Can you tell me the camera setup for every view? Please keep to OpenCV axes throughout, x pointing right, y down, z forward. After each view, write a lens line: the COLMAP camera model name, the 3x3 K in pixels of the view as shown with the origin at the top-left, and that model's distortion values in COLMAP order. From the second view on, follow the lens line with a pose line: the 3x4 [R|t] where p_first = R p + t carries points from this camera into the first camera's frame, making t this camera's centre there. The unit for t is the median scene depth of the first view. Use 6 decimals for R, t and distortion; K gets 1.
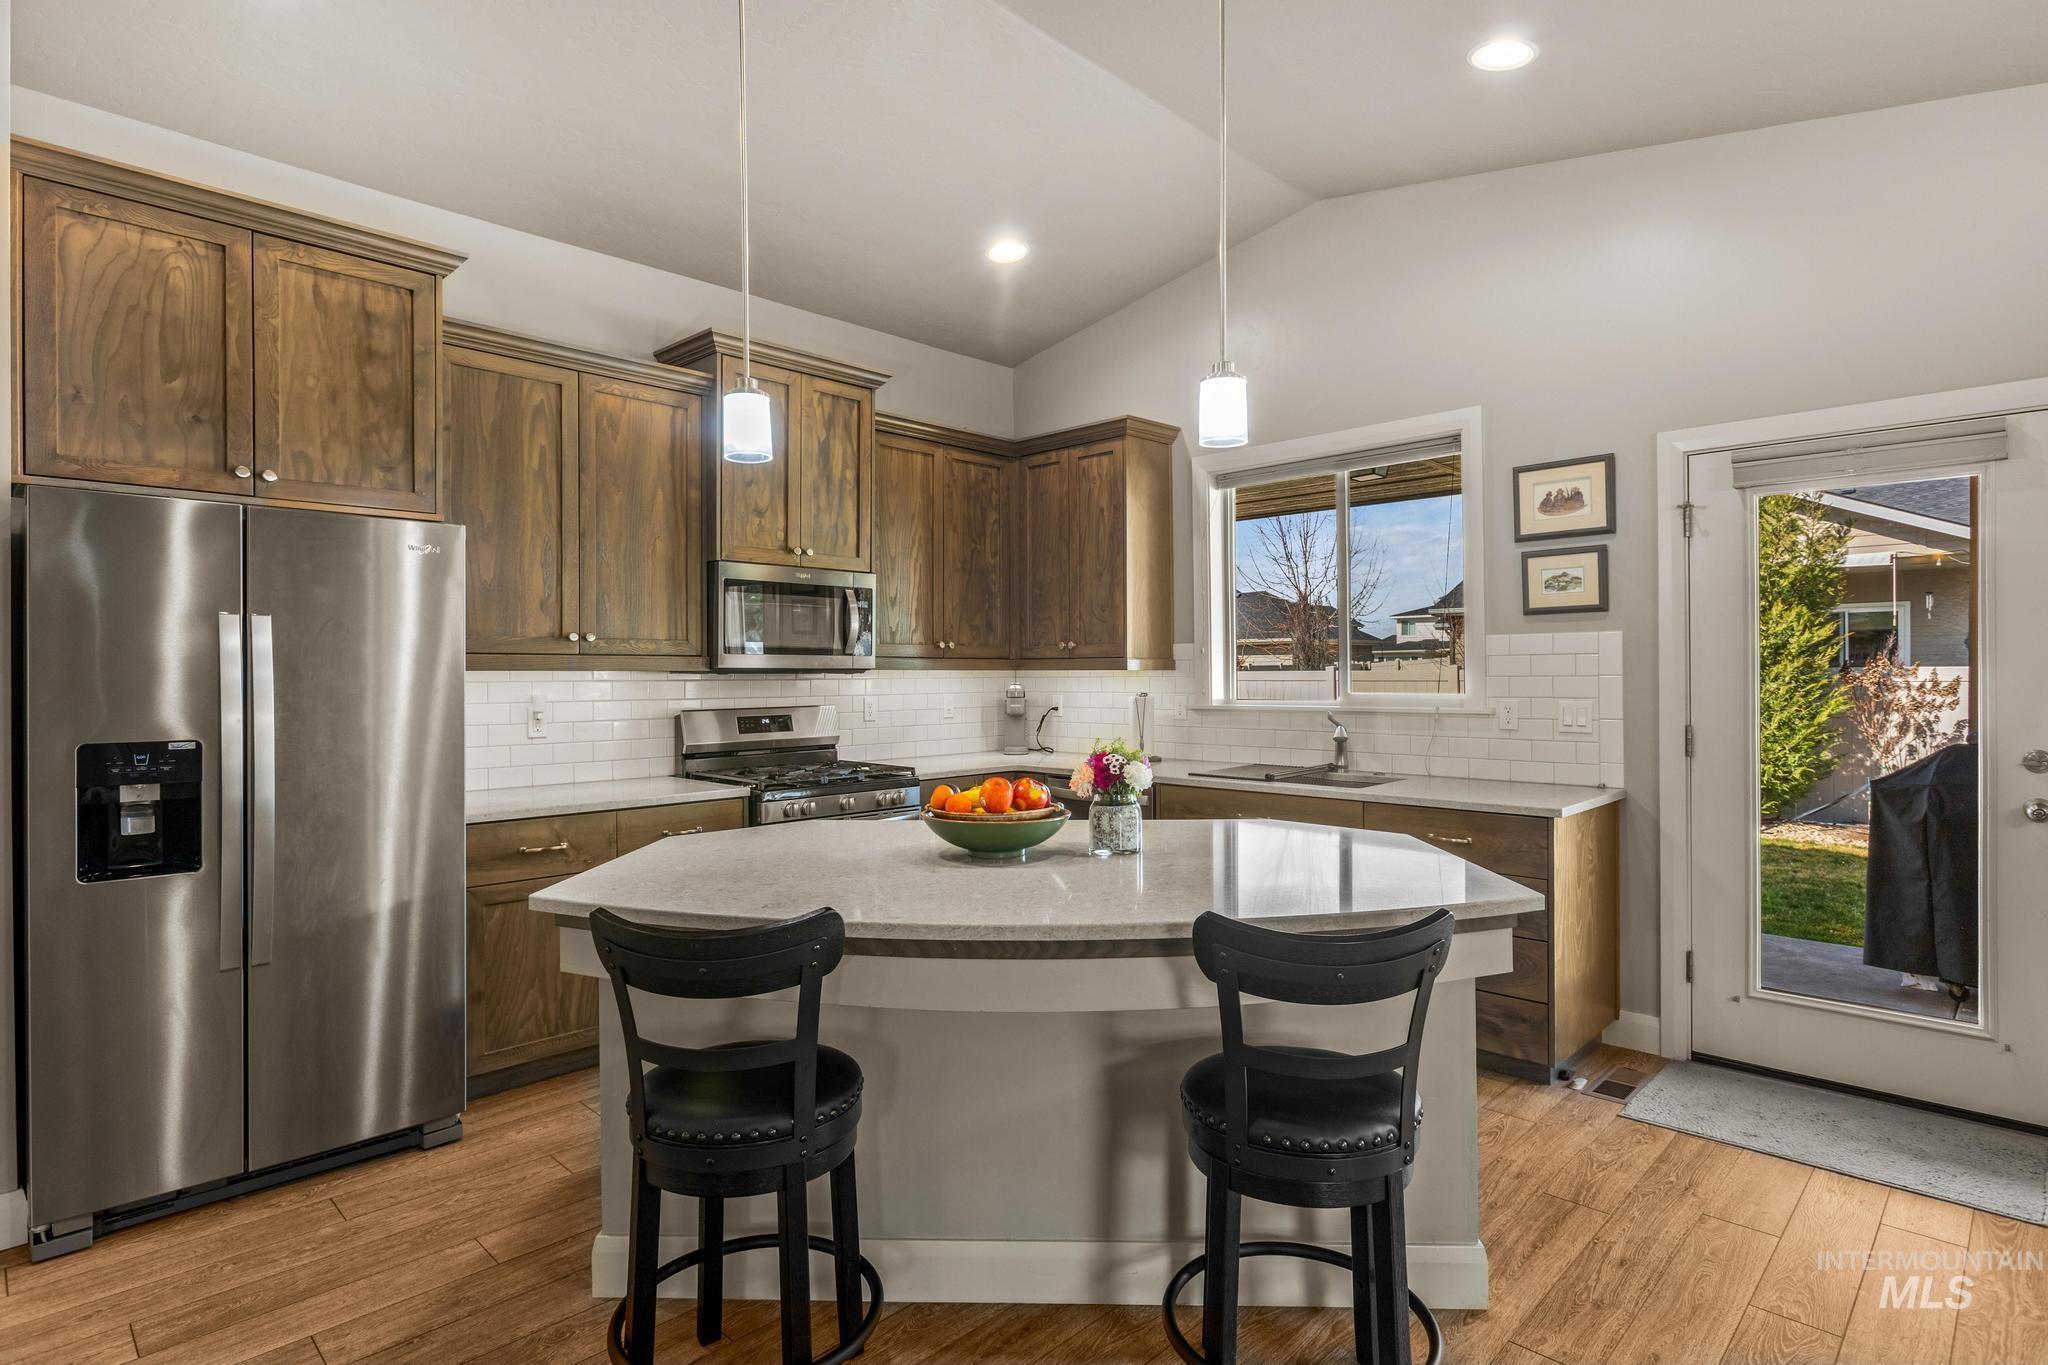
lens RADIAL K [[1067.3, 0, 1032.9], [0, 1067.3, 677.5], [0, 0, 1]] dist [0.000222, 0.000329]
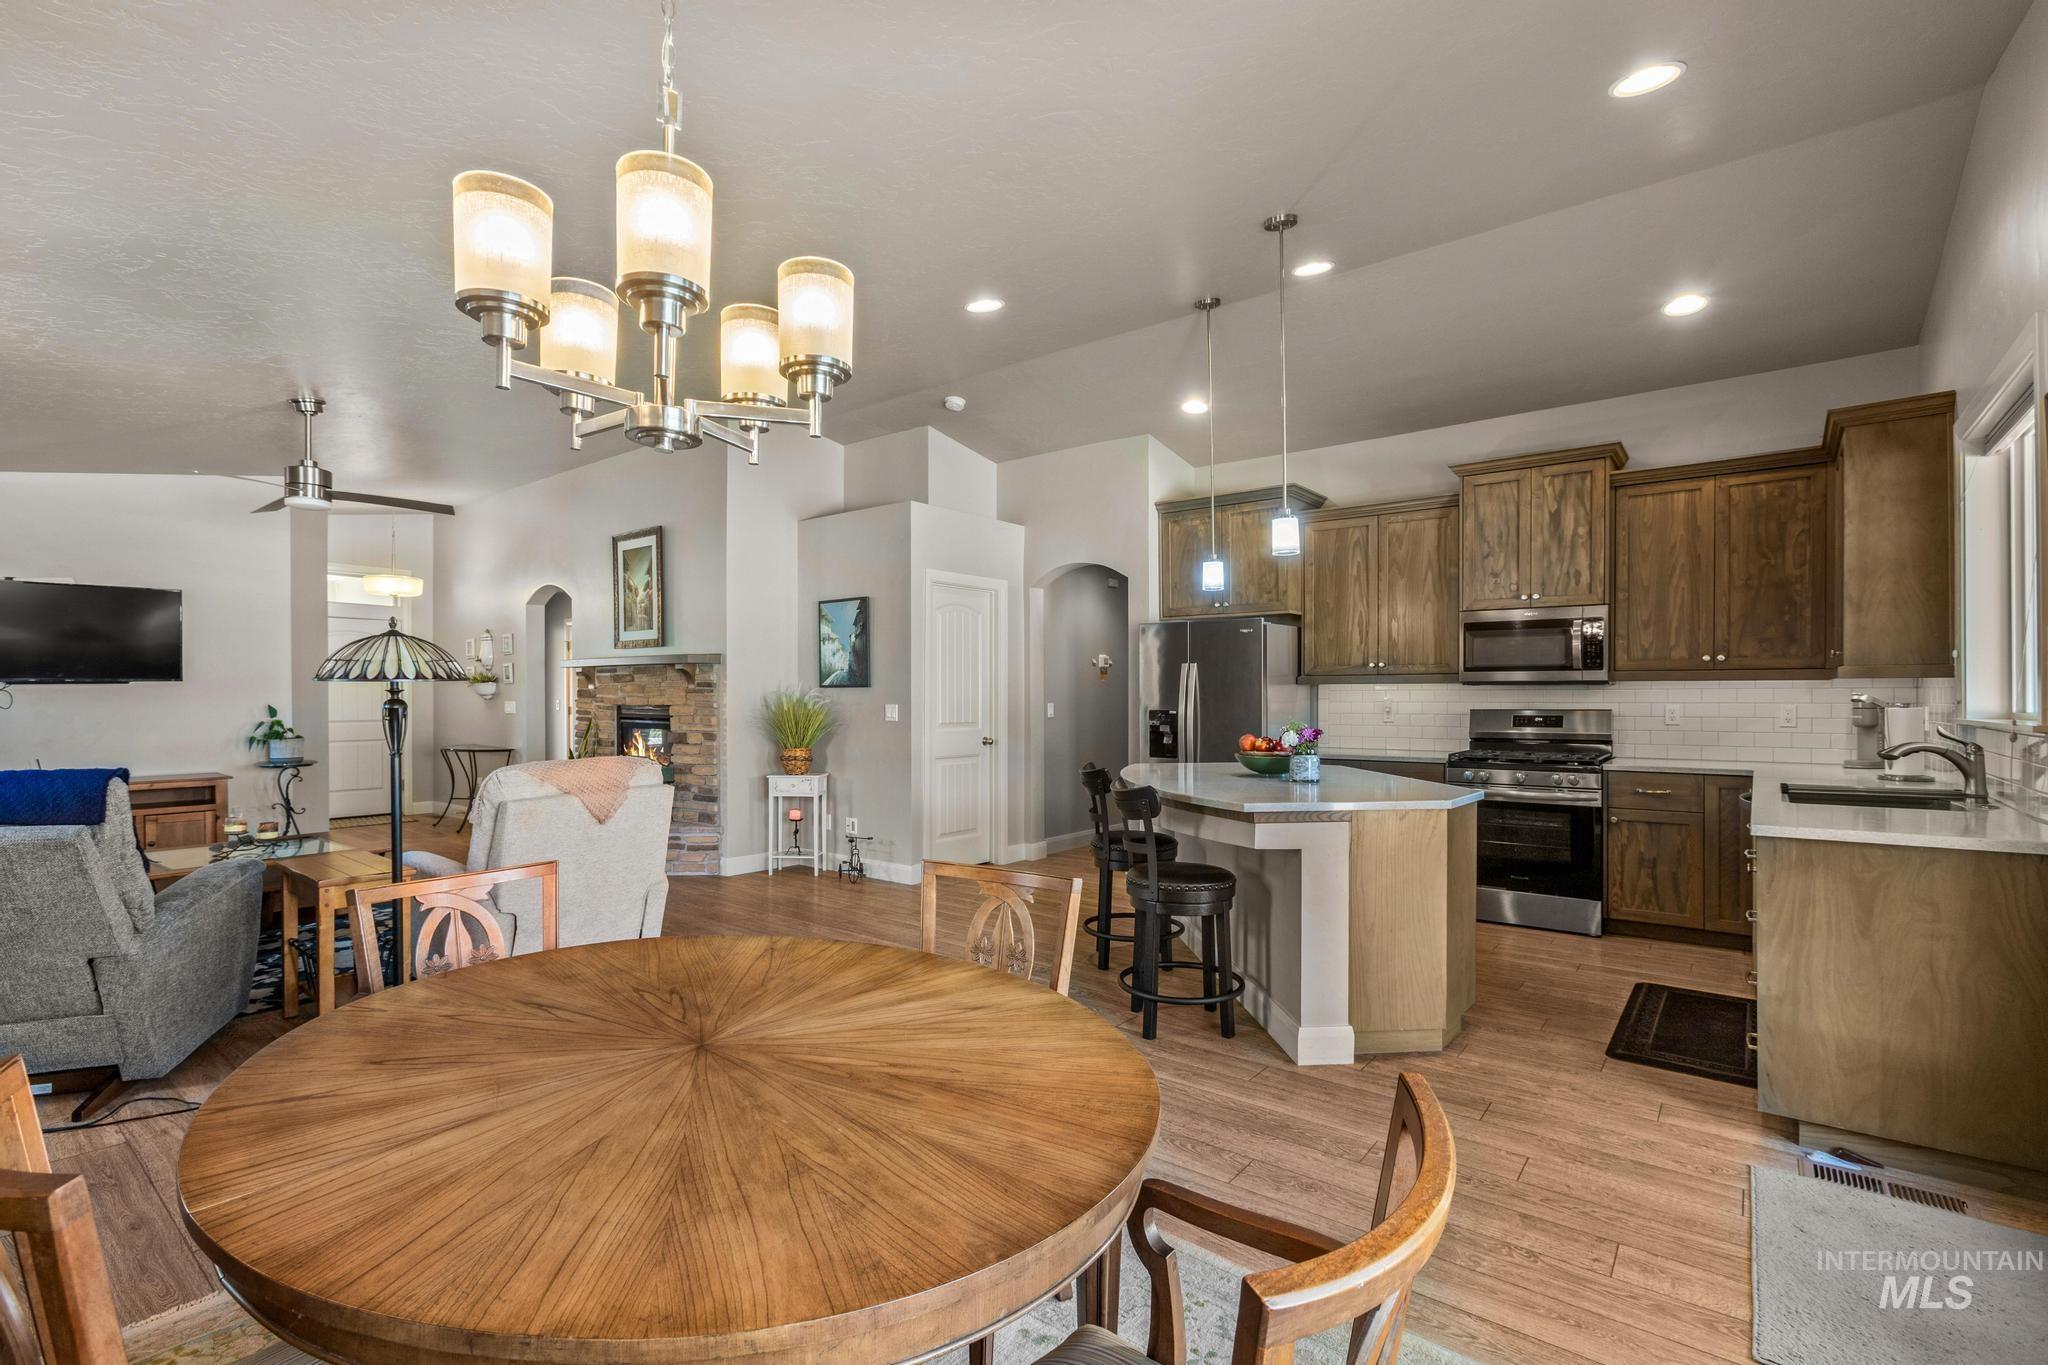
lens RADIAL K [[931.7, 0, 1031.6], [0, 931.7, 705.1], [0, 0, 1]] dist [-0.002417, 0.006095]
pose [[0.107171, 0.013903, -0.994143, 0.980956], [-0.003553, 0.999901, 0.013600, 0.009491], [0.994234, 0.002075, 0.107210, 0.239436]]
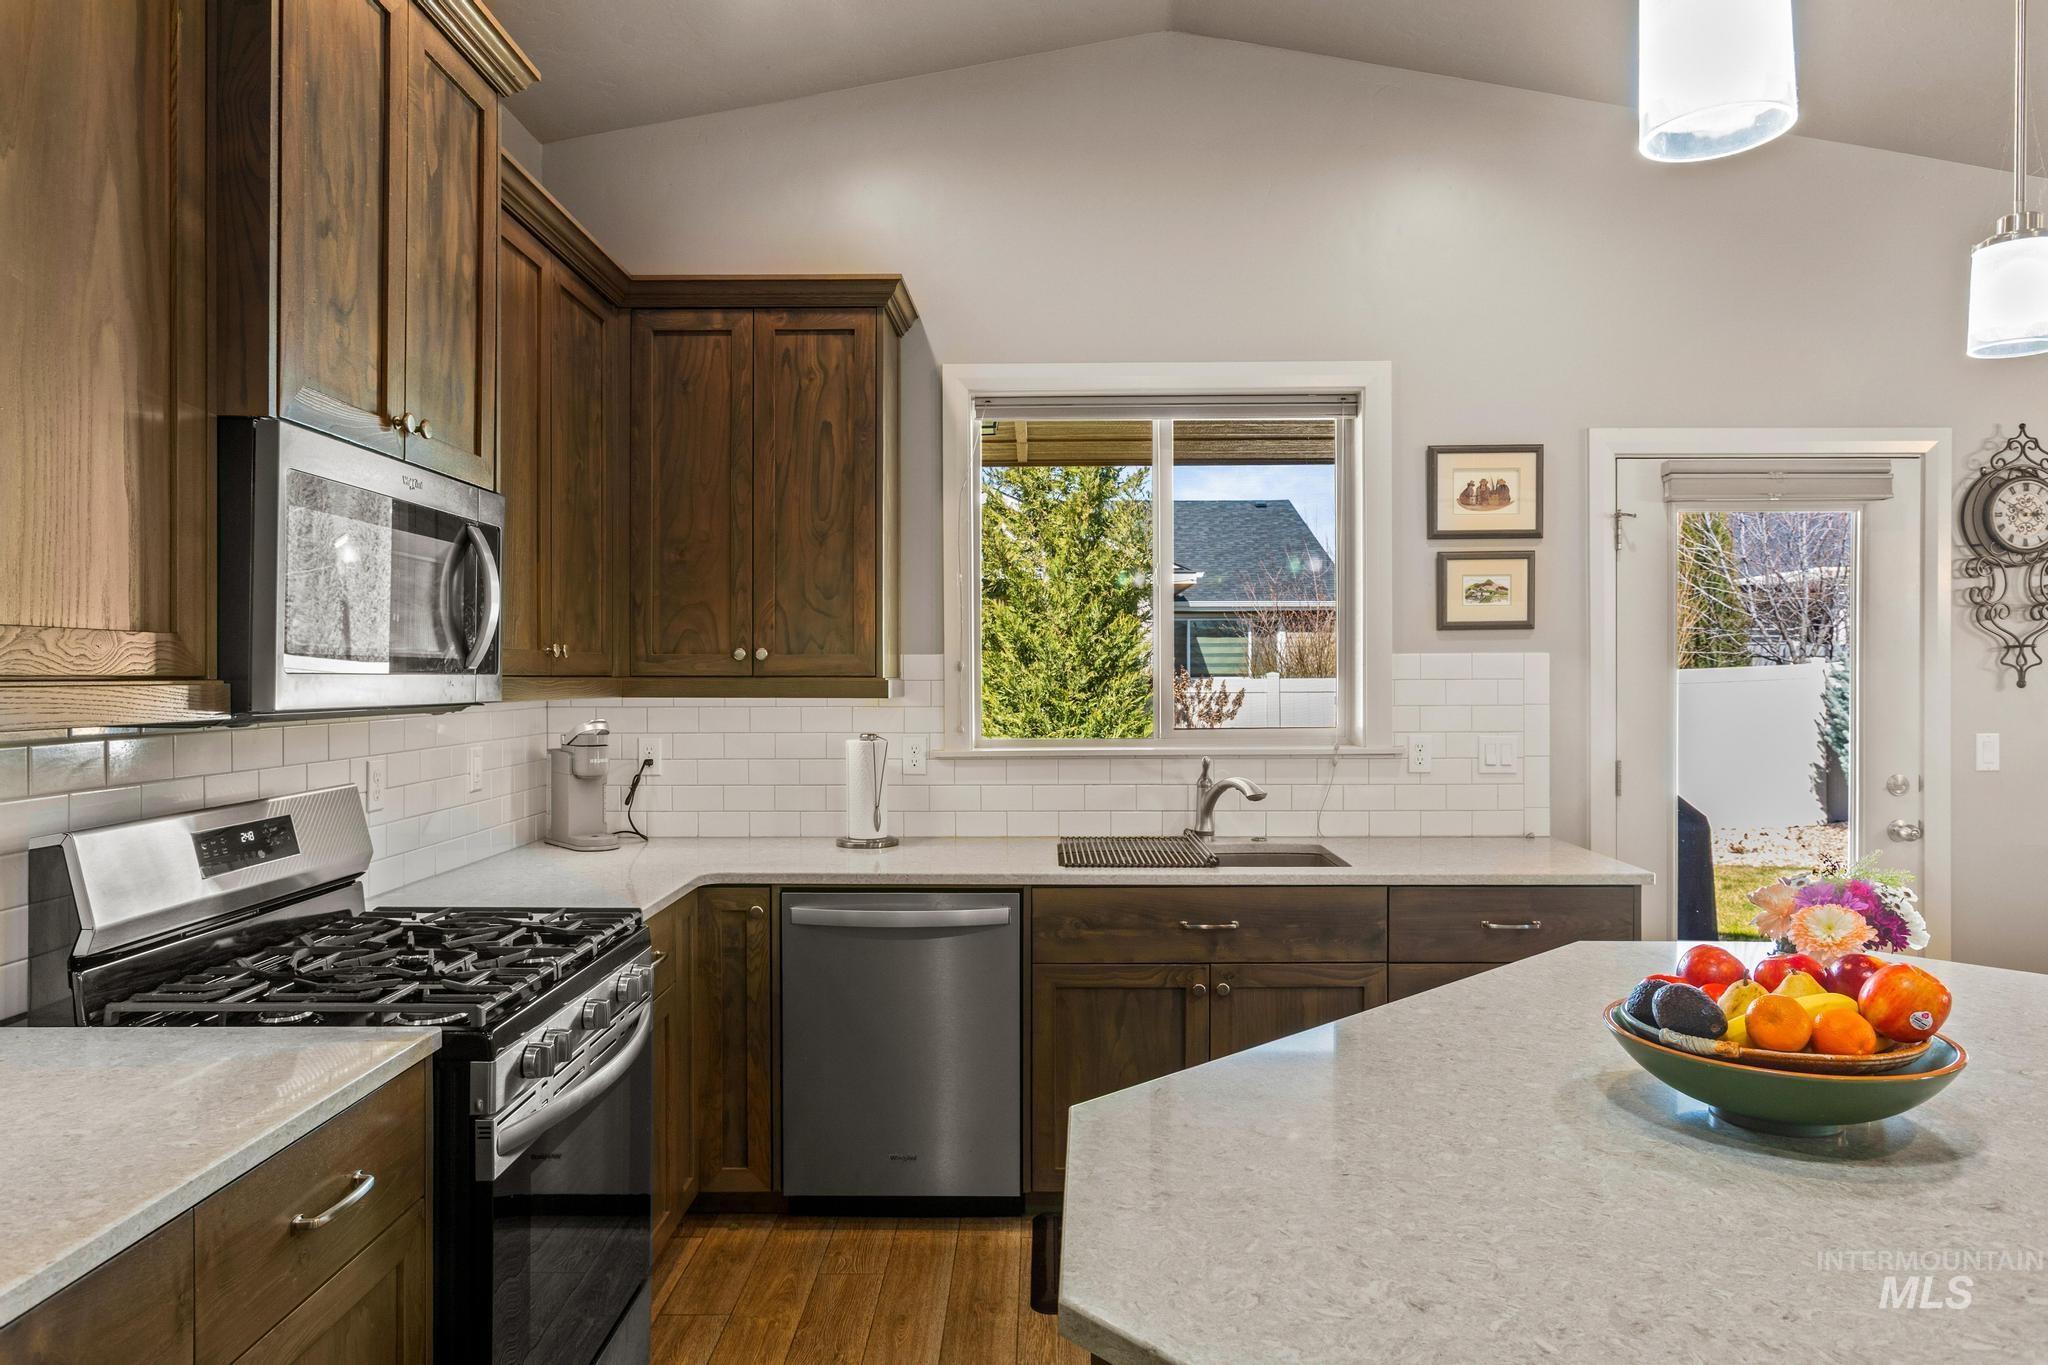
lens RADIAL K [[1263.9, 0, 1044.3], [0, 1263.9, 681.6], [0, 0, 1]] dist [0.000251, 0.000668]
pose [[0.718259, 0.000037, 0.695776, -0.407032], [0.001438, 0.999998, -0.001538, -0.017884], [-0.695775, 0.002106, 0.718257, 0.503759]]
